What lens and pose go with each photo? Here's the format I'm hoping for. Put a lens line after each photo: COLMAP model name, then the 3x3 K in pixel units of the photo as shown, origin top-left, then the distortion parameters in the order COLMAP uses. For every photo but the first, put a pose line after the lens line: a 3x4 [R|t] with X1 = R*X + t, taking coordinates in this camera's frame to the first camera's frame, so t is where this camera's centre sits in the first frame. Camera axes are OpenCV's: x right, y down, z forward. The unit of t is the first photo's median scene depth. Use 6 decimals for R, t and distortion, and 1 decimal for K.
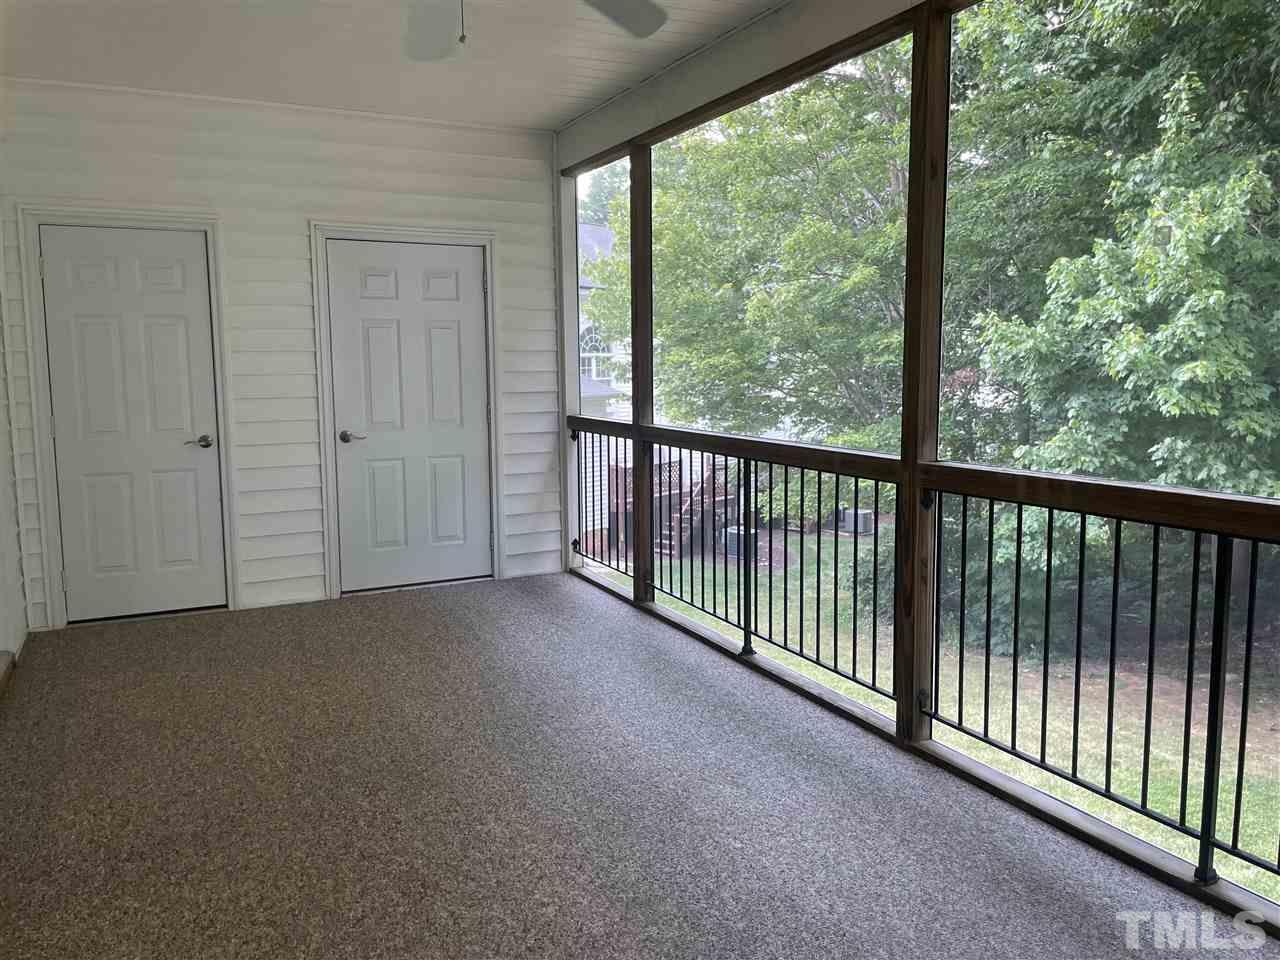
lens RADIAL K [[974.1, 0, 643.8], [0, 974.1, 468.0], [0, 0, 1]] dist [0.106766, -0.154960]
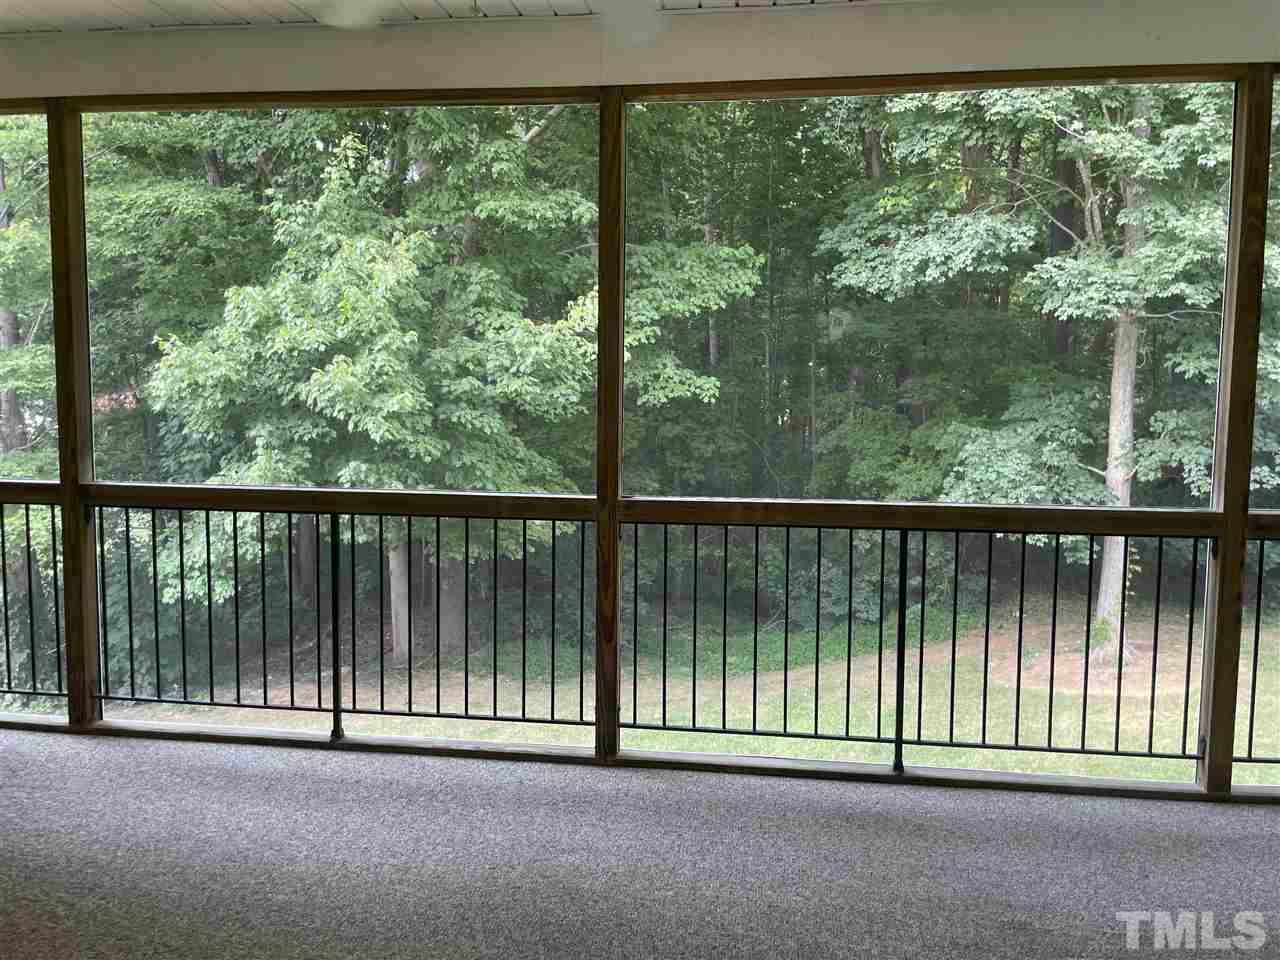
lens RADIAL K [[974.1, 0, 643.8], [0, 974.1, 468.0], [0, 0, 1]] dist [0.106766, -0.154960]
pose [[0.542481, -0.055041, 0.838263, -0.401061], [0.072255, 0.997211, 0.018718, -0.038323], [-0.836955, 0.050415, 0.544944, 0.245233]]
